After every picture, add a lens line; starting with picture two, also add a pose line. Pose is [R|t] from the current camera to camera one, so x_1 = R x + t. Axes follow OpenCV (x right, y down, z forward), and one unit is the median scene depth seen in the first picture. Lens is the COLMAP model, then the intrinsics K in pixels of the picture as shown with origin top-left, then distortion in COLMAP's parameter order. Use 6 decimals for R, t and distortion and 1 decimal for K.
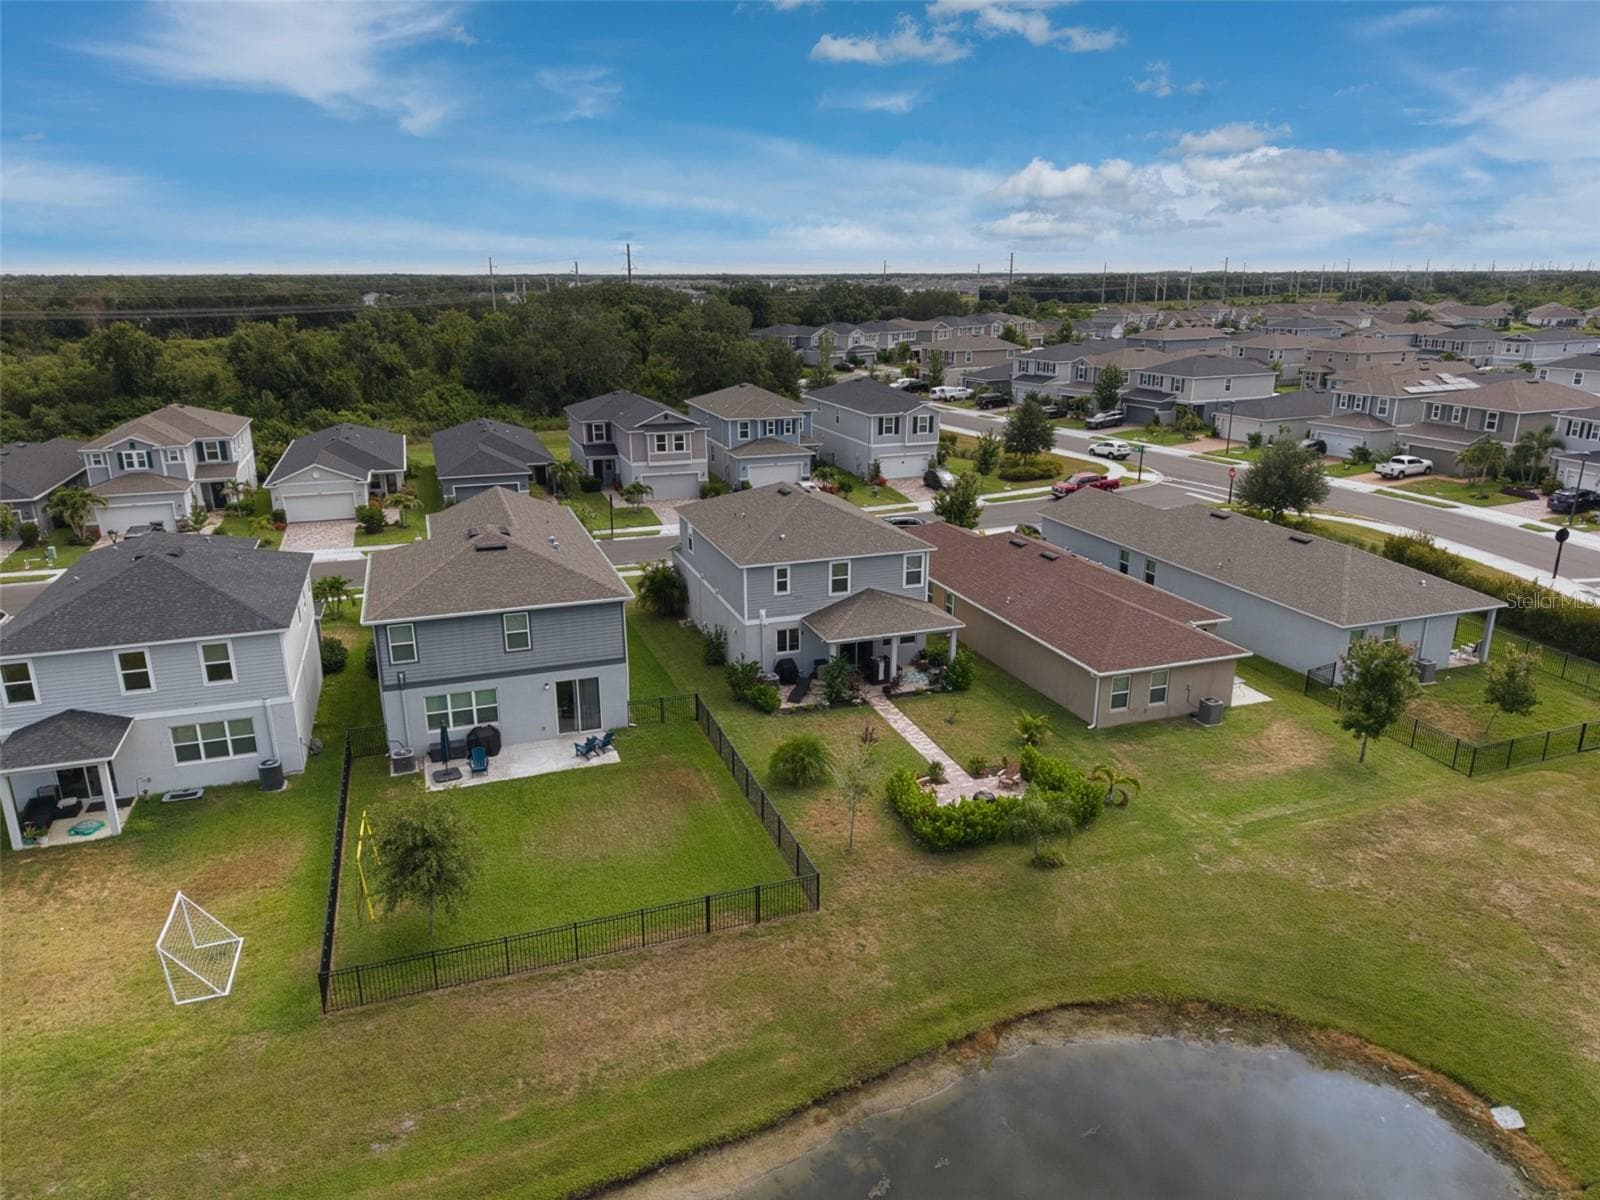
lens RADIAL K [[1065.9, 0, 800.0], [0, 1065.9, 618.3], [0, 0, 1]] dist [0.081867, -0.123290]
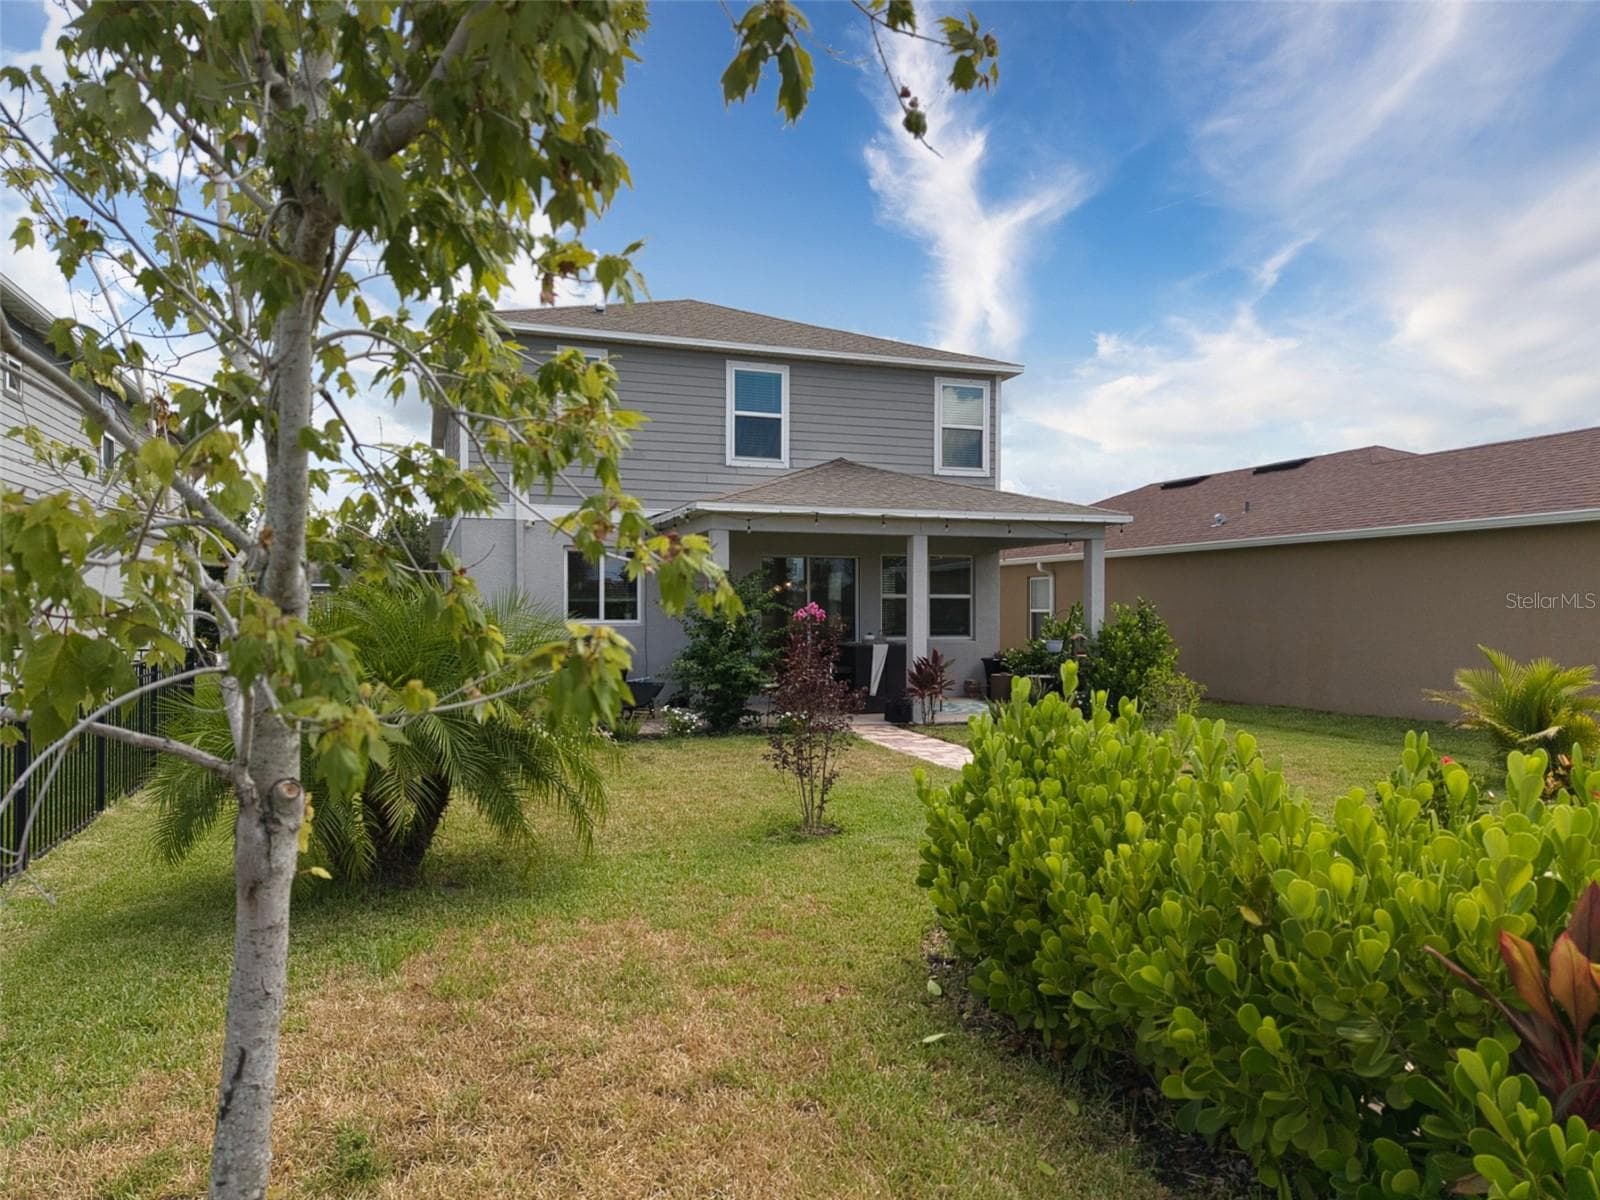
lens RADIAL K [[1065.9, 0, 800.0], [0, 1065.9, 618.3], [0, 0, 1]] dist [0.081867, -0.123290]
pose [[0.999998, 0.000876, 0.001795, 0.051320], [-0.000293, 0.953287, -0.302067, 0.134446], [-0.001976, 0.302066, 0.953285, 0.686058]]
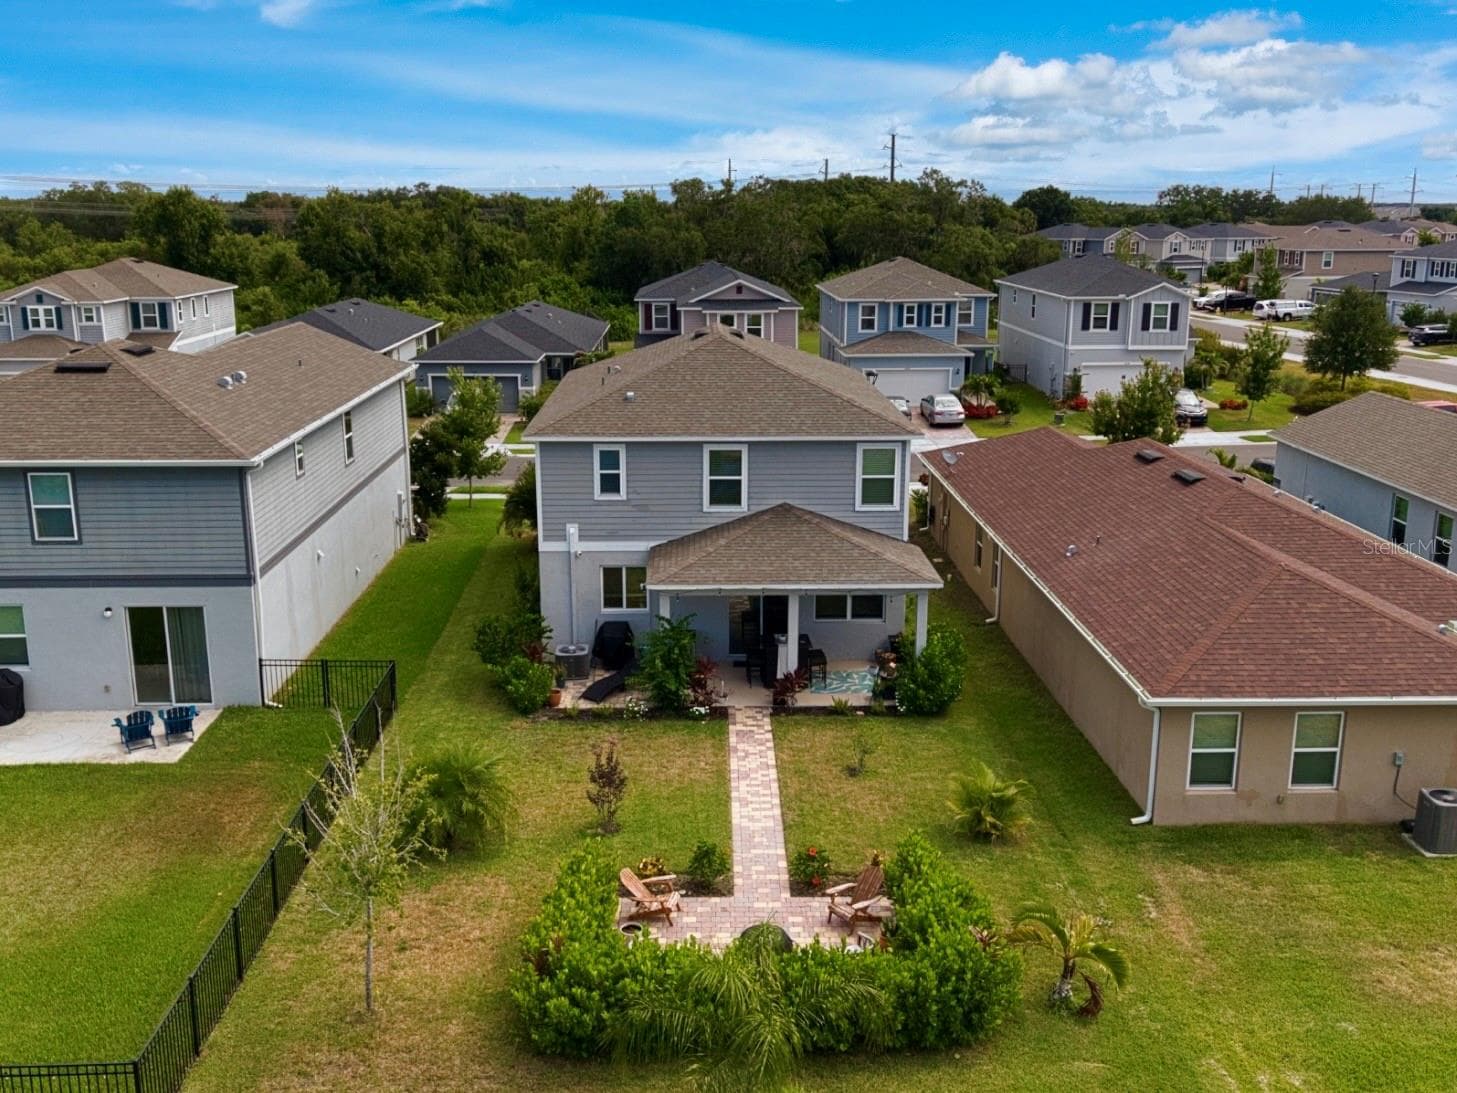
lens RADIAL K [[1365.3, 0, 728.5], [0, 1365.3, 546.5], [0, 0, 1]] dist [0.086781, -0.190091]
pose [[0.951452, 0.076641, -0.298104, 0.245513], [-0.096728, 0.993888, -0.053202, 0.031925], [0.292204, 0.079454, 0.953050, 0.358633]]
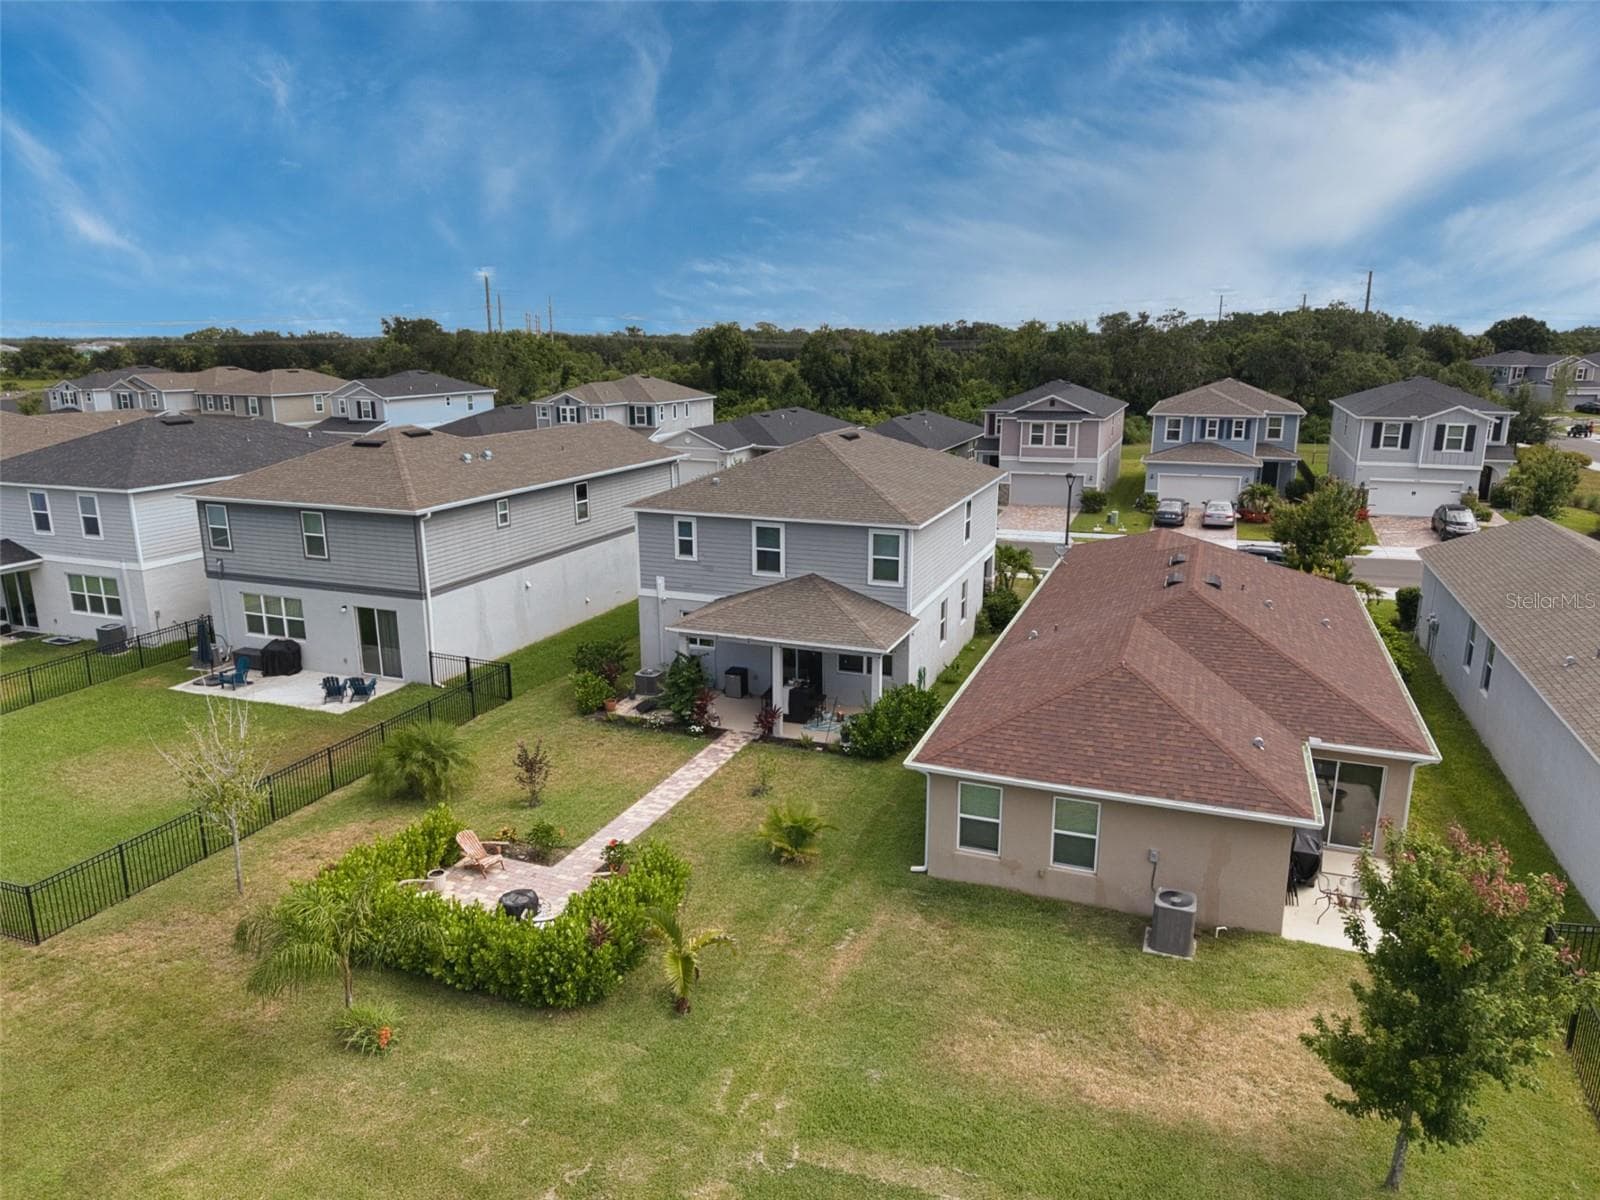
lens RADIAL K [[1065.9, 0, 800.0], [0, 1065.9, 618.3], [0, 0, 1]] dist [0.081867, -0.123290]
pose [[0.758001, 0.165116, -0.631008, 0.480531], [-0.199468, 0.979761, 0.016762, -0.011321], [0.621004, 0.113161, 0.775596, 0.506479]]
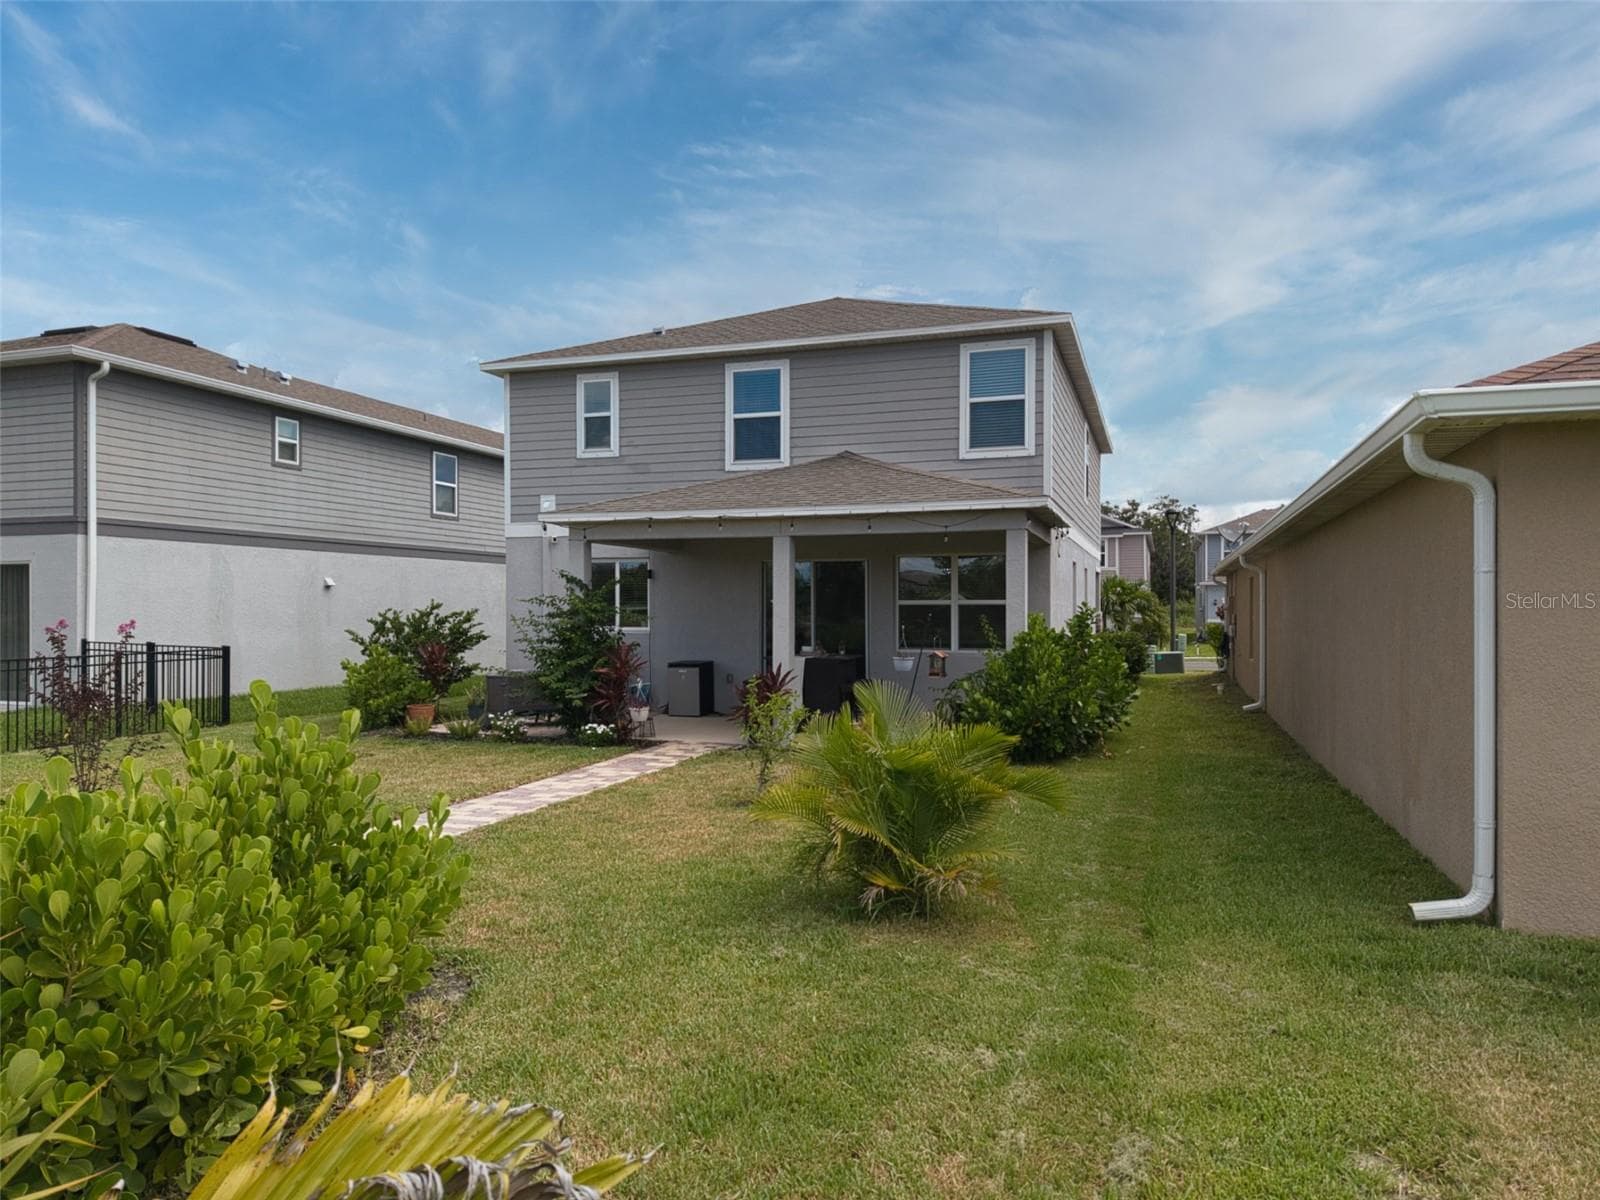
lens RADIAL K [[1072.9, 0, 797.3], [0, 1072.9, 615.4], [0, 0, 1]] dist [0.011575, 0.001296]
pose [[0.783143, 0.003655, -0.621831, 0.262776], [-0.191503, 0.952800, -0.235581, 0.101805], [0.591620, 0.303576, 0.746879, 0.775836]]
